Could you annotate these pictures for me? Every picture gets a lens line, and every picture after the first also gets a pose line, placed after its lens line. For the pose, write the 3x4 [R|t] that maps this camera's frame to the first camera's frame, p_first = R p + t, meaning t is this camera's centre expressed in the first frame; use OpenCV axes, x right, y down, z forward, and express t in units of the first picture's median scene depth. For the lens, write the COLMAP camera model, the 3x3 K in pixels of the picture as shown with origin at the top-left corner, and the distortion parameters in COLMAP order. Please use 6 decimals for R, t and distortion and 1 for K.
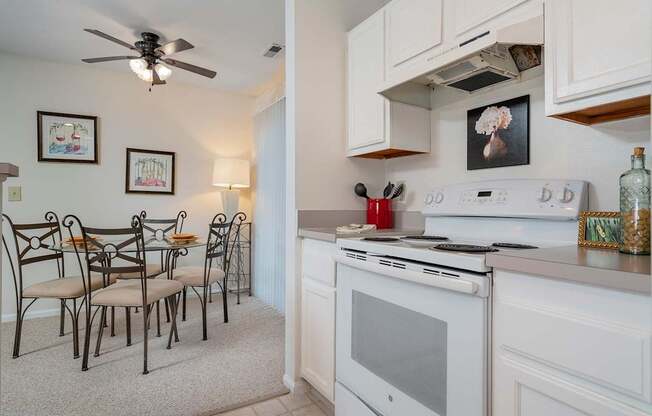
lens RADIAL K [[365.2, 0, 326.0], [0, 365.2, 208.0], [0, 0, 1]] dist [0.000300, 0.000135]
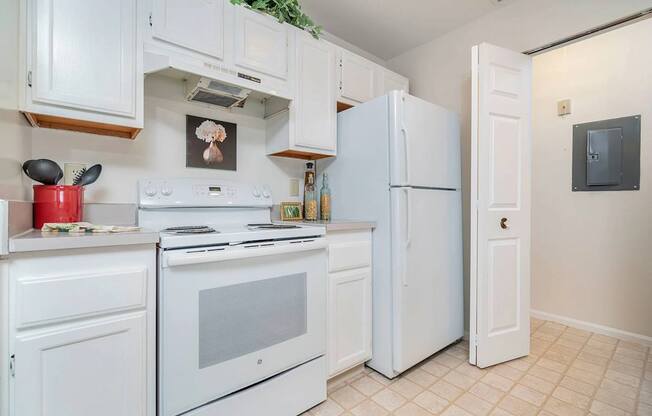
lens RADIAL K [[311.0, 0, 326.0], [0, 311.0, 208.0], [0, 0, 1]] dist [-0.002831, -0.000393]
pose [[-0.192834, -0.007980, 0.981199, -0.703313], [0.005176, 0.999945, 0.009149, 0.019607], [-0.981218, 0.006843, -0.192782, 0.827468]]
